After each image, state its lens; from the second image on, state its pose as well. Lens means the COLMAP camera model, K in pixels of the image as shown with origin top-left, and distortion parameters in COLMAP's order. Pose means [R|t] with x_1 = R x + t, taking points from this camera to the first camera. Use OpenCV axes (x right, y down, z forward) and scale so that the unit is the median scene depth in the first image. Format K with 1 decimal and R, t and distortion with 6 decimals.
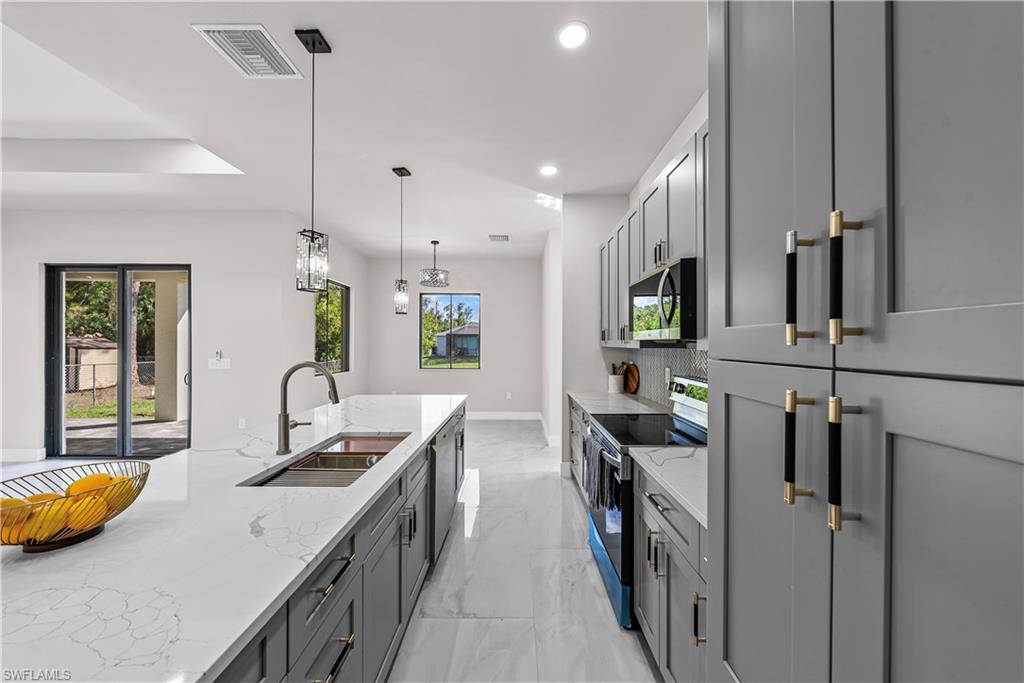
lens RADIAL K [[341.0, 0, 512.0], [0, 341.0, 341.5], [0, 0, 1]] dist [0.000515, 0.000021]
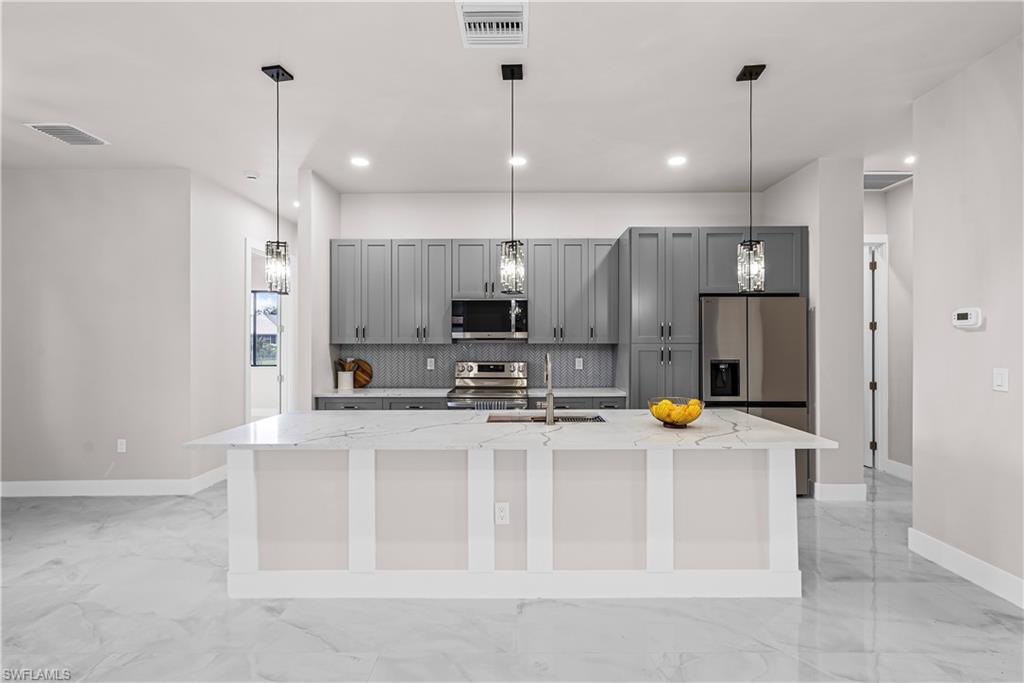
lens RADIAL K [[457.2, 0, 512.0], [0, 457.2, 341.5], [0, 0, 1]] dist [0.001004, 0.000072]
pose [[-0.005017, -0.006508, 0.999966, -0.896782], [0.000467, 0.999979, 0.006510, 0.001125], [-0.999987, 0.000500, -0.005014, 0.420853]]
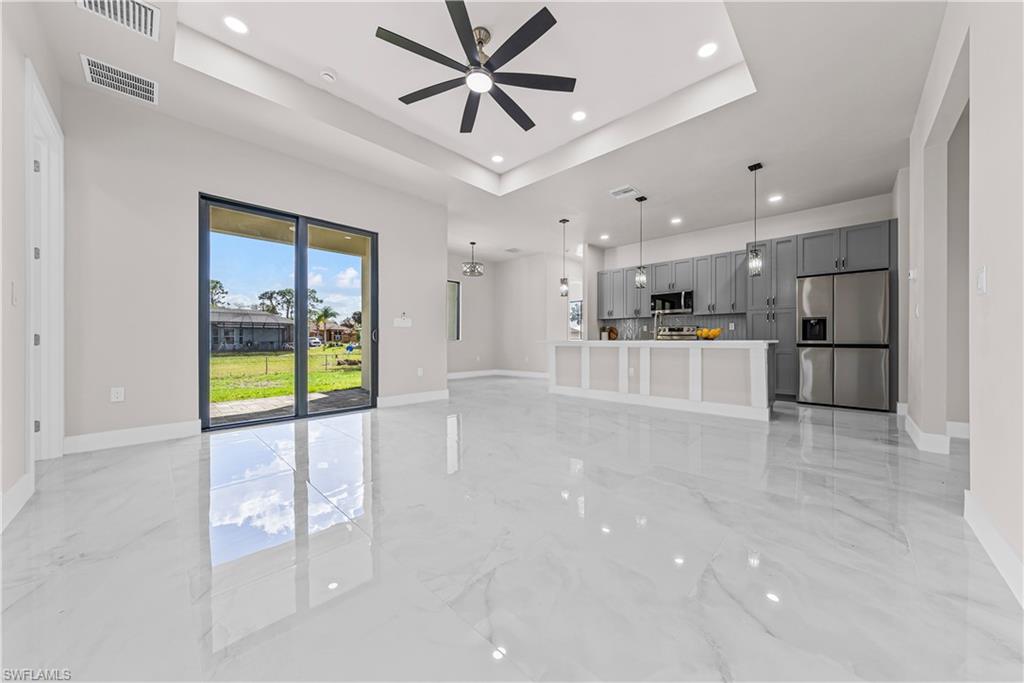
lens RADIAL K [[341.0, 0, 512.0], [0, 341.0, 341.5], [0, 0, 1]] dist [0.000515, 0.000021]
pose [[0.694362, -0.008313, 0.719578, -1.431910], [-0.001983, 0.999907, 0.013465, 0.112372], [-0.719624, -0.010776, 0.694281, -0.094542]]
